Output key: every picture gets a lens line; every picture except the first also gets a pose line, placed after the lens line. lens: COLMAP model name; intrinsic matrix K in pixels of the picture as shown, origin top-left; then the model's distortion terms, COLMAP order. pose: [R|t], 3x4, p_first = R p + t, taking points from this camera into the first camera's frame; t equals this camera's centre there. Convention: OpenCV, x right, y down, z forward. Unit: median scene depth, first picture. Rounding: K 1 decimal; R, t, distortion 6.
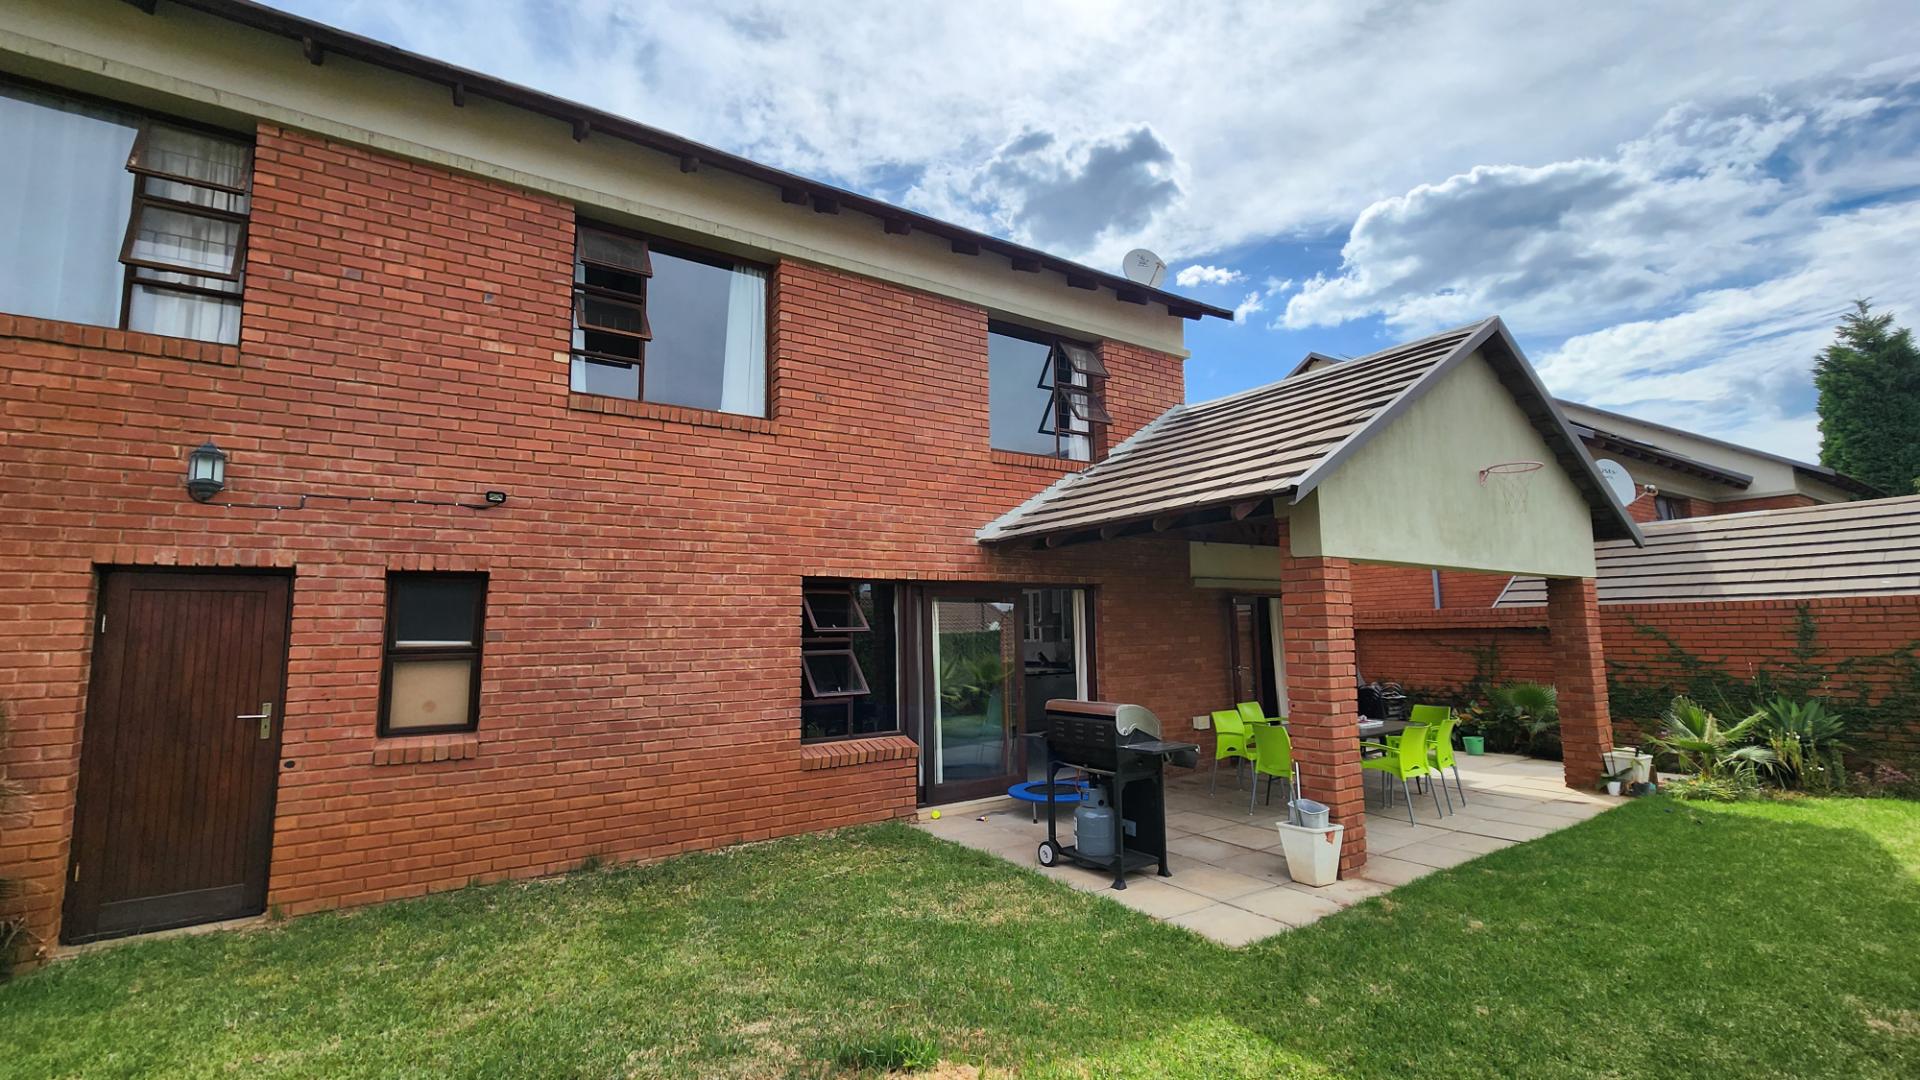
lens RADIAL K [[792.7, 0, 952.9], [0, 792.7, 540.8], [0, 0, 1]] dist [-0.003958, -0.000027]
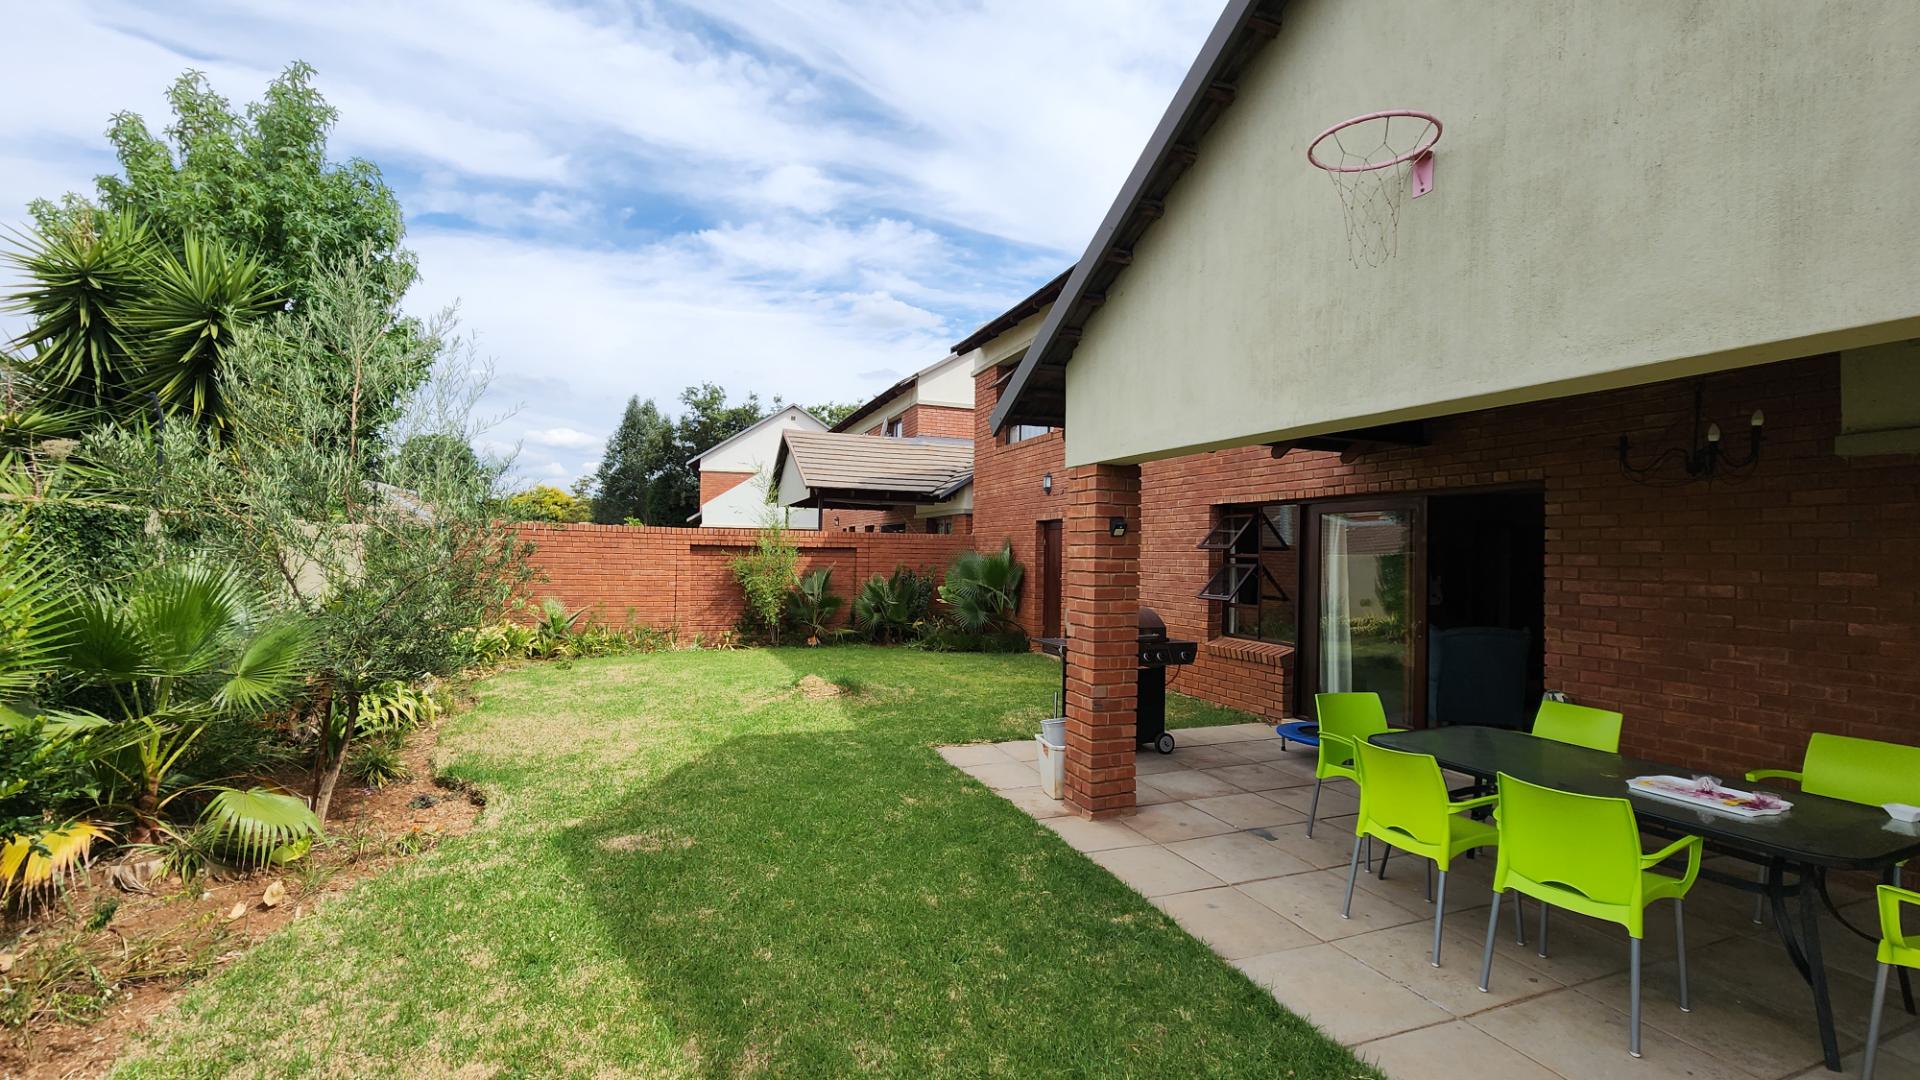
lens RADIAL K [[792.7, 0, 956.2], [0, 792.7, 538.6], [0, 0, 1]] dist [-0.003958, -0.000027]
pose [[-0.214664, -0.005603, -0.976672, 1.198337], [0.097920, 0.994822, -0.027229, 0.097438], [0.971767, -0.101481, -0.213004, 0.908721]]
